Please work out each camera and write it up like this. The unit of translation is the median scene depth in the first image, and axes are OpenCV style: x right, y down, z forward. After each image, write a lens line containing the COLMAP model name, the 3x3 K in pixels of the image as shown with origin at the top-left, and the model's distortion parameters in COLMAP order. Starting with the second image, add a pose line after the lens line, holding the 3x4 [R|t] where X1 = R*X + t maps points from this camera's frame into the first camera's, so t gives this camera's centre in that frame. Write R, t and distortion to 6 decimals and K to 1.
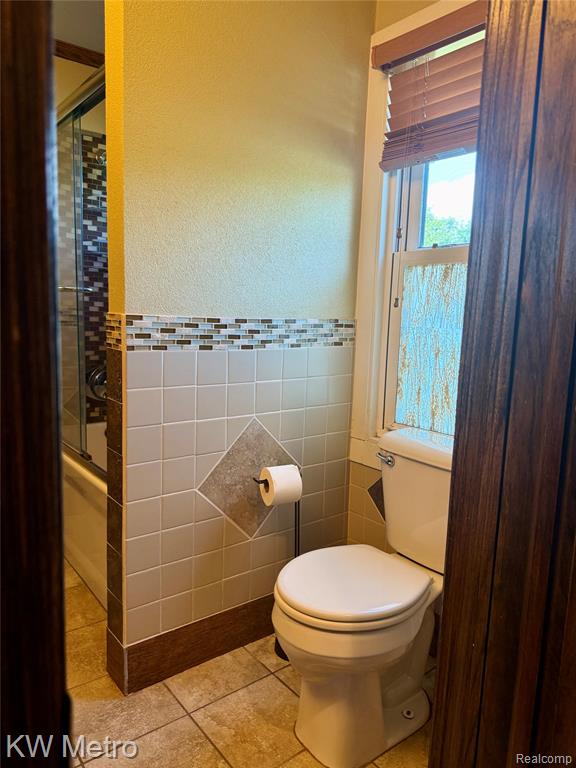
lens RADIAL K [[549.7, 0, 288.2], [0, 549.7, 380.6], [0, 0, 1]] dist [0.056165, -0.065494]
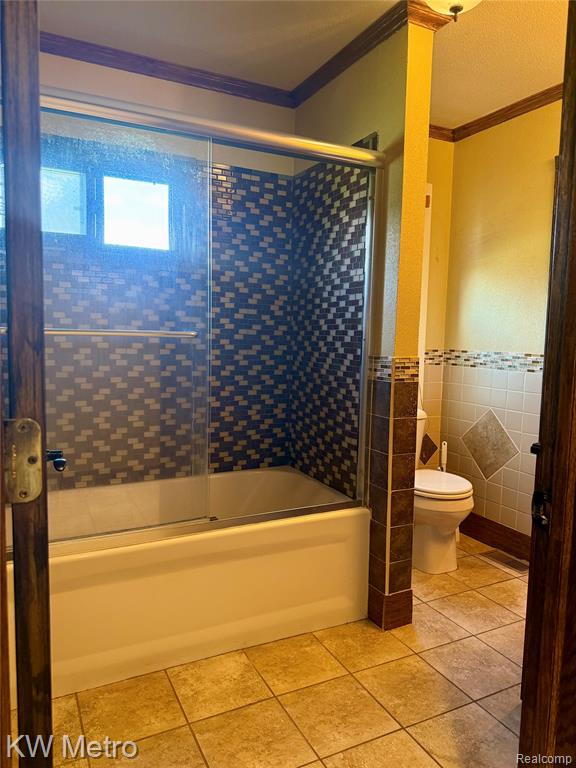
lens RADIAL K [[549.7, 0, 290.3], [0, 549.7, 384.3], [0, 0, 1]] dist [0.056165, -0.065494]
pose [[0.190908, -0.122908, 0.973883, -1.652170], [0.119885, 0.987622, 0.101141, -0.217488], [-0.974260, 0.097445, 0.203280, 0.945875]]
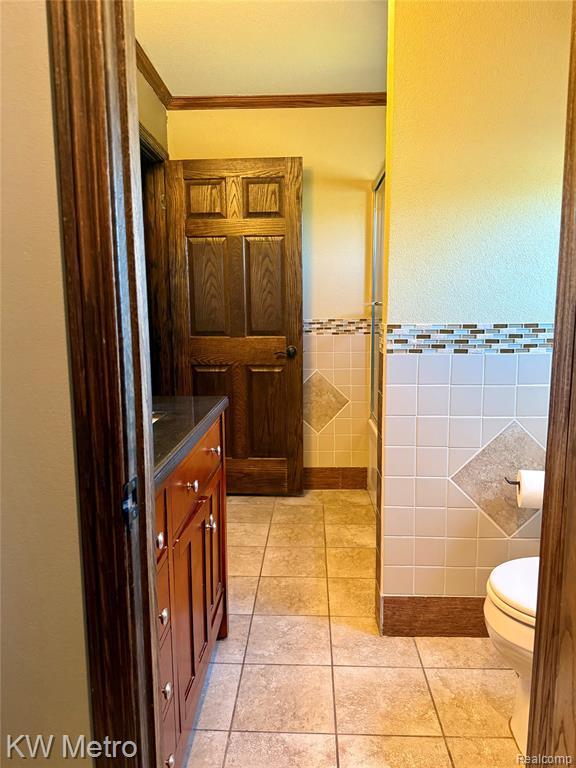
lens RADIAL K [[549.7, 0, 273.3], [0, 549.7, 386.2], [0, 0, 1]] dist [0.056165, -0.065494]
pose [[0.740000, 0.047604, -0.670920, 0.322863], [-0.047822, 0.998692, 0.018115, 0.007898], [0.670904, 0.018680, 0.741309, -0.073235]]
